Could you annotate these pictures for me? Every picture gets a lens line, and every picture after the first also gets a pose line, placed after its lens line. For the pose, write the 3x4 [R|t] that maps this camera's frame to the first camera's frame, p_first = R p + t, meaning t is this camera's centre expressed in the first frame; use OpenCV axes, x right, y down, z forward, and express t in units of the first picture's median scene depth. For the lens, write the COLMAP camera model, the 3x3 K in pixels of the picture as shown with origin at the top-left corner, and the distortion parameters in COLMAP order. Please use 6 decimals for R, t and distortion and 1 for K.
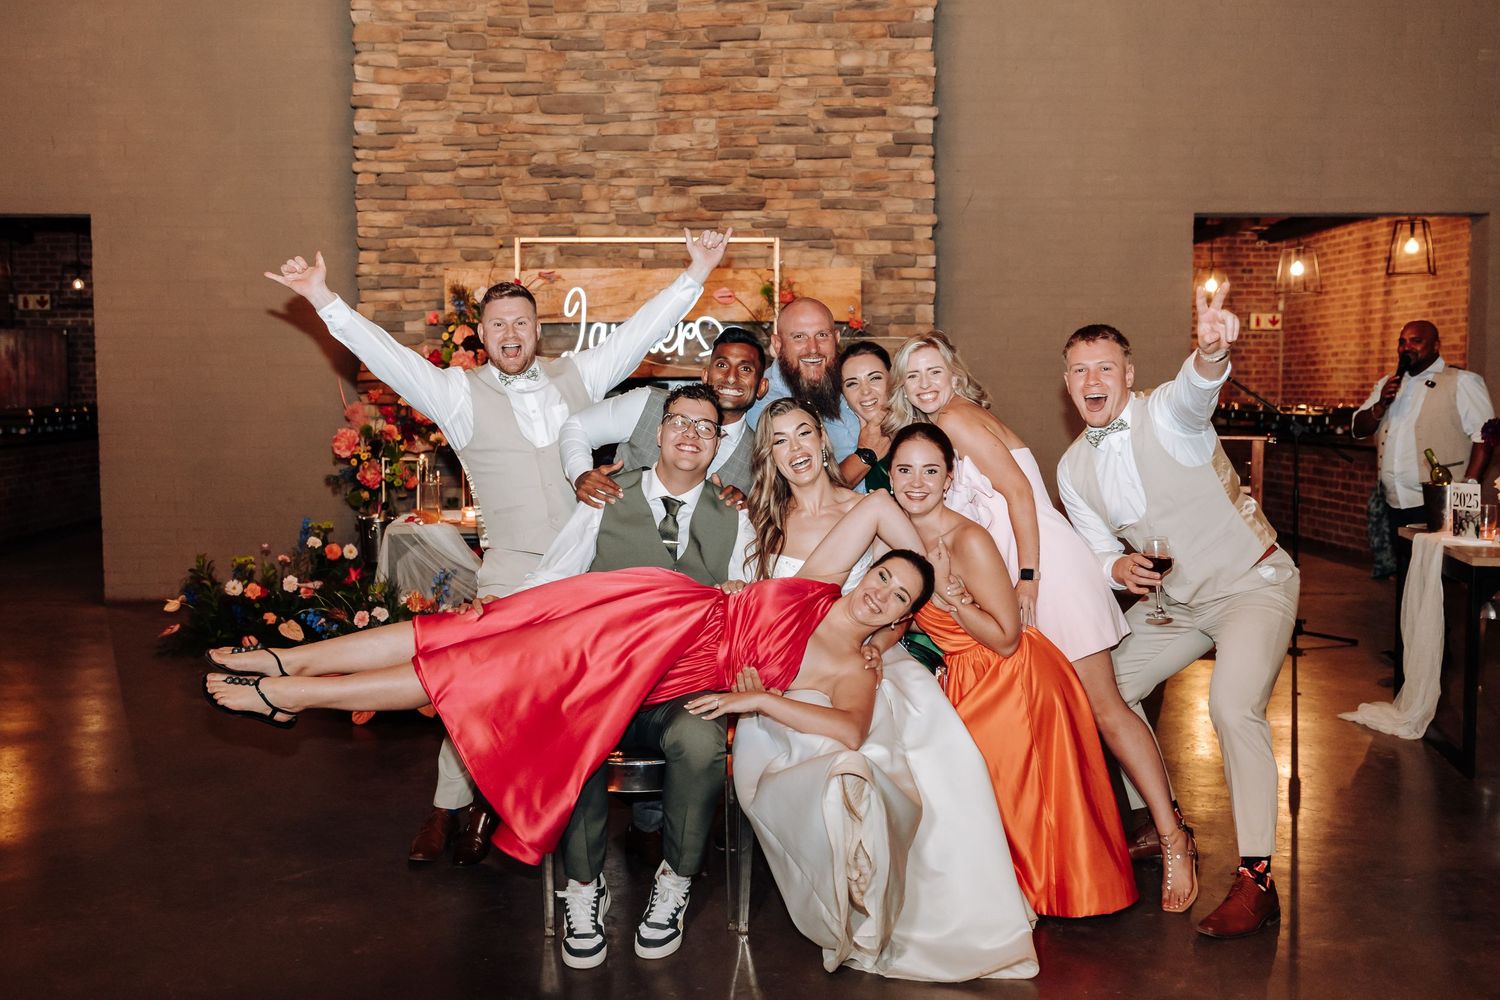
lens RADIAL K [[1447.0, 0, 700.0], [0, 1447.0, 502.9], [0, 0, 1]] dist [-0.003763, -0.014767]
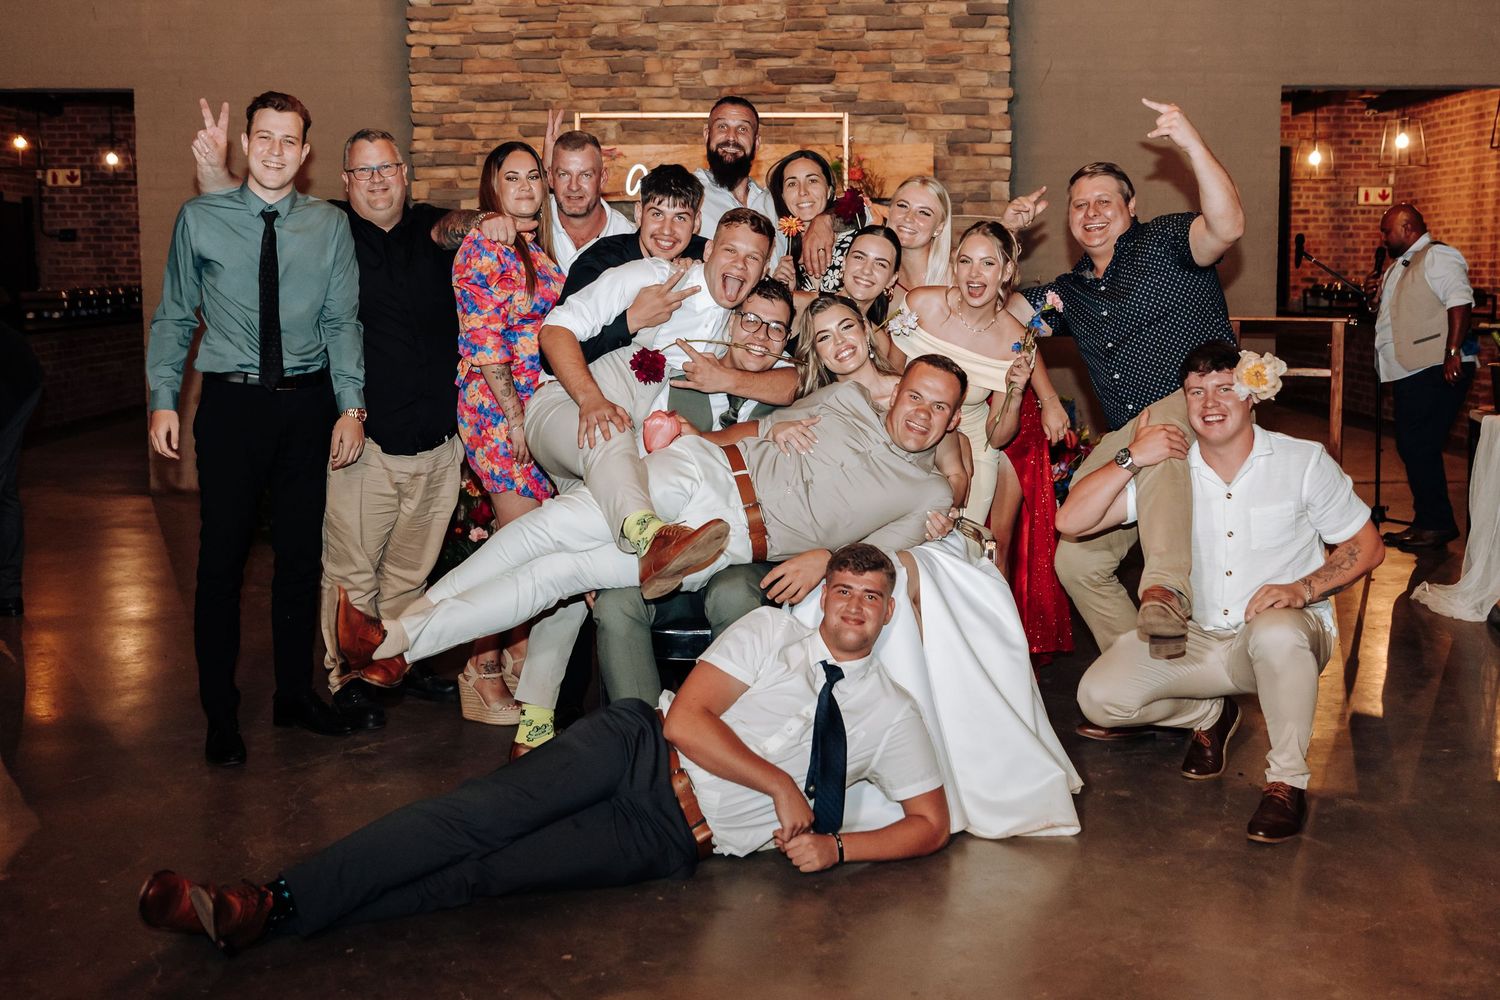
lens RADIAL K [[1602.3, 0, 782.1], [0, 1602.3, 415.3], [0, 0, 1]] dist [-0.011033, -0.005352]
pose [[0.999999, -0.001518, 0.000429, 0.009334], [0.001512, 0.999909, 0.013411, 0.004114], [-0.000449, -0.013411, 0.999910, -0.069061]]
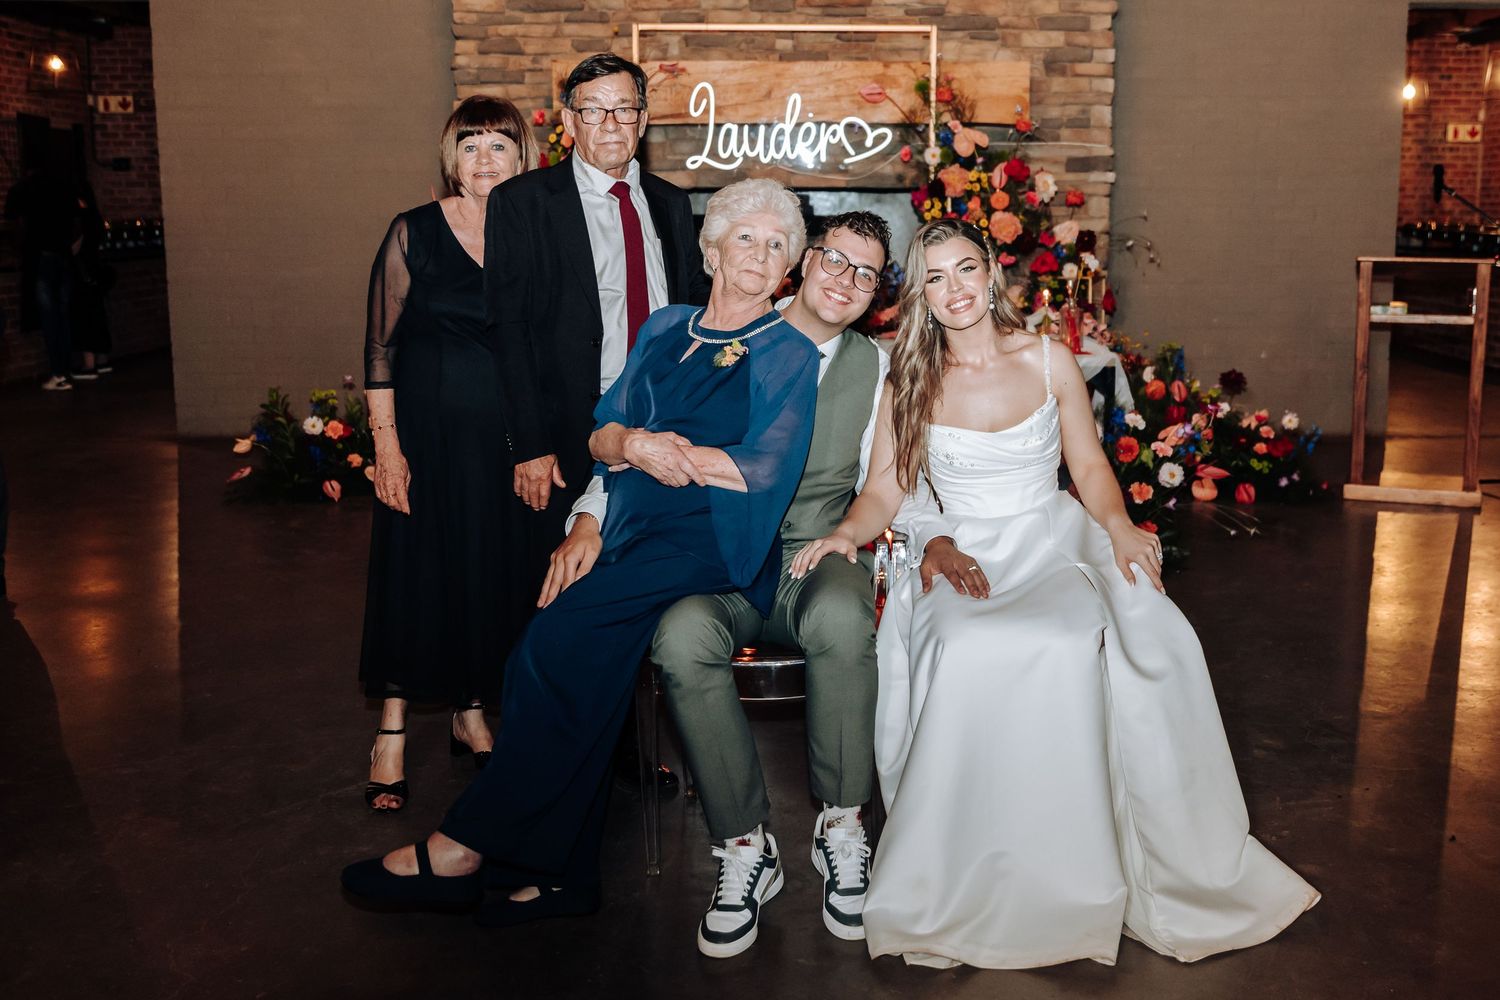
lens RADIAL K [[1481.0, 0, 846.5], [0, 1481.0, 430.1], [0, 0, 1]] dist [-0.007166, -0.010683]
pose [[0.999985, 0.005260, 0.001193, 0.000779], [-0.005331, 0.997484, 0.070689, -0.003539], [-0.000819, -0.070694, 0.997498, 0.092086]]
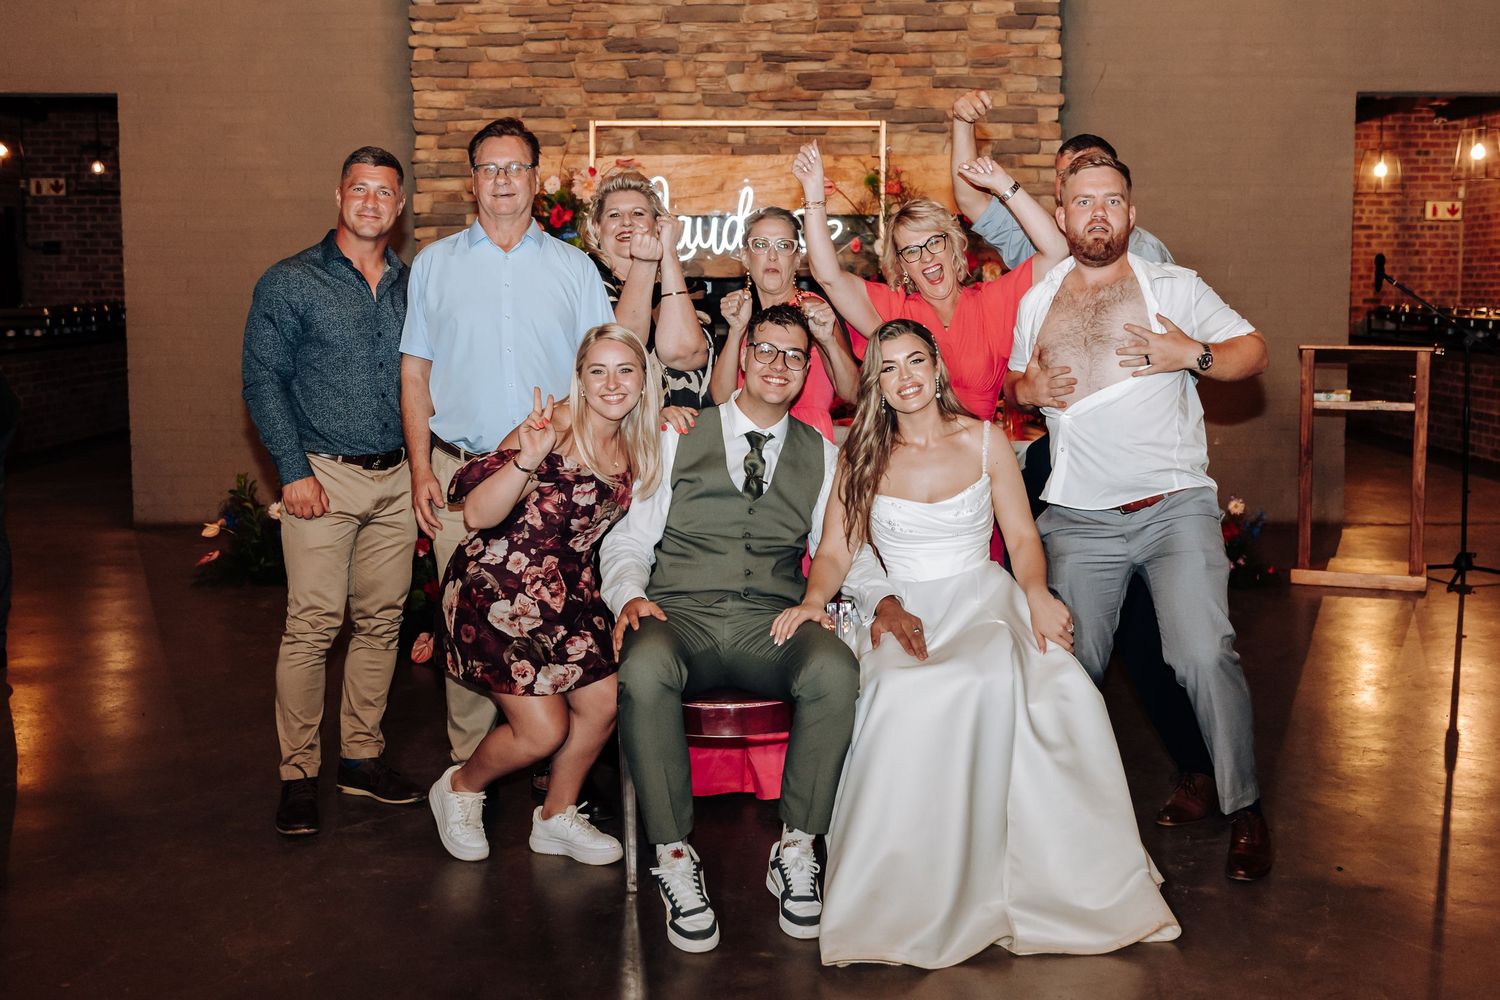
lens RADIAL K [[1666.1, 0, 759.5], [0, 1666.1, 440.3], [0, 0, 1]] dist [-0.008574, -0.008614]
pose [[0.999759, 0.004444, -0.021489, 0.000006], [-0.004072, 0.999842, 0.017310, -0.004043], [0.021562, -0.017218, 0.999619, -0.028125]]
